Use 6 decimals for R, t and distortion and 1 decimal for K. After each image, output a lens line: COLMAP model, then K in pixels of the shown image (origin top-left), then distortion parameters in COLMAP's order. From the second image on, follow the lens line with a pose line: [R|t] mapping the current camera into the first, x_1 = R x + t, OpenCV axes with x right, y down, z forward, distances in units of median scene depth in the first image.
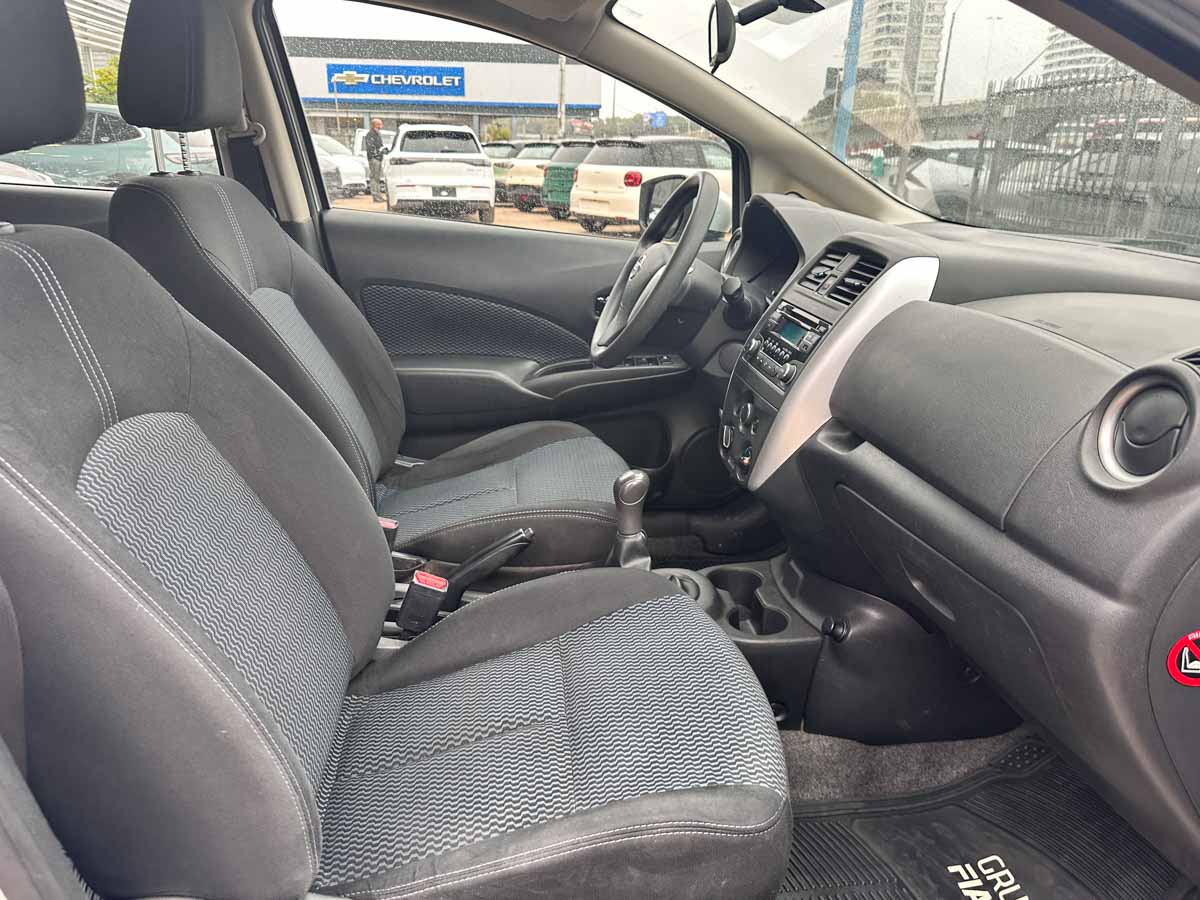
lens RADIAL K [[843.7, 0, 600.0], [0, 843.7, 448.7], [0, 0, 1]] dist [0.067979, -0.118772]
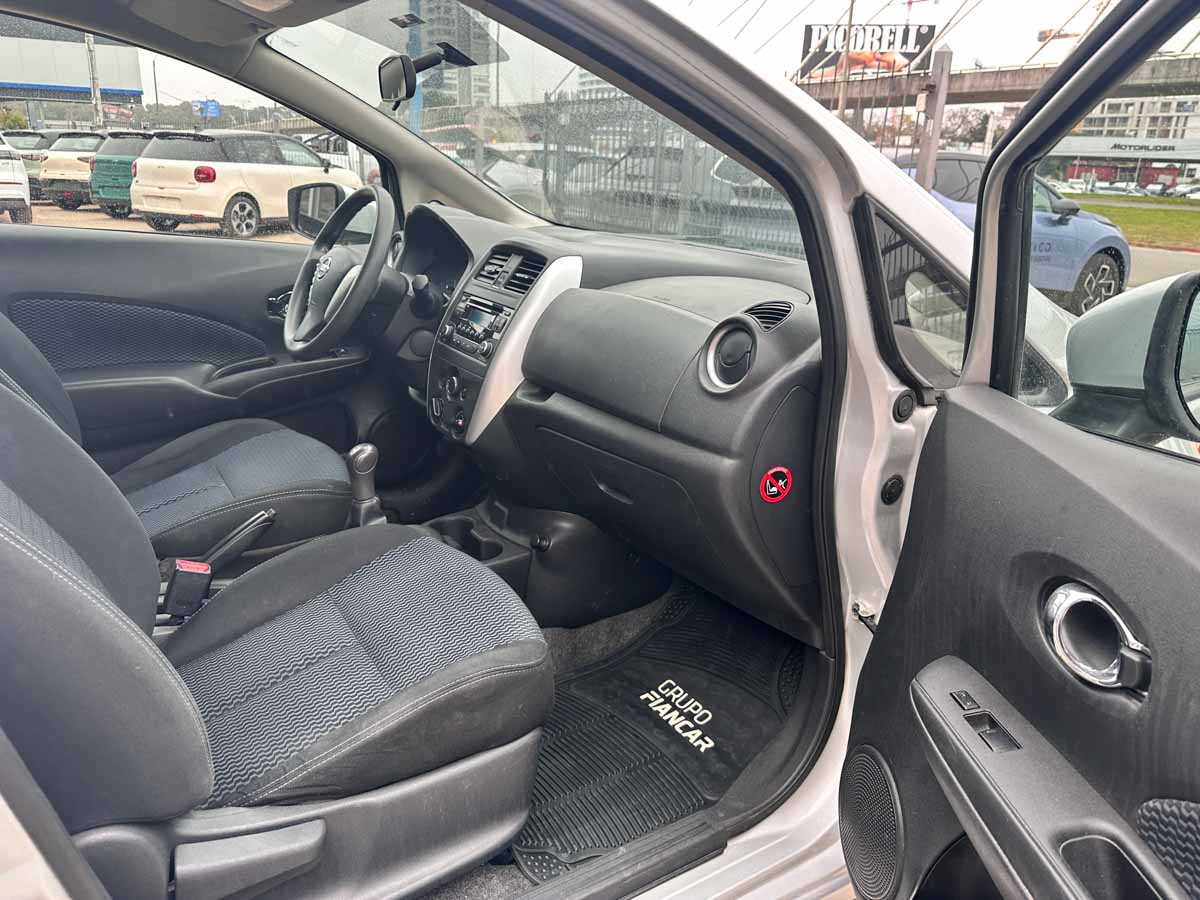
lens RADIAL K [[839.5, 0, 592.9], [0, 839.5, 455.5], [0, 0, 1]] dist [0.052708, -0.067962]
pose [[0.894342, -0.135433, 0.426393, -0.159170], [0.129382, 0.990650, 0.043281, 0.029464], [-0.428268, 0.016459, 0.903502, -0.177403]]
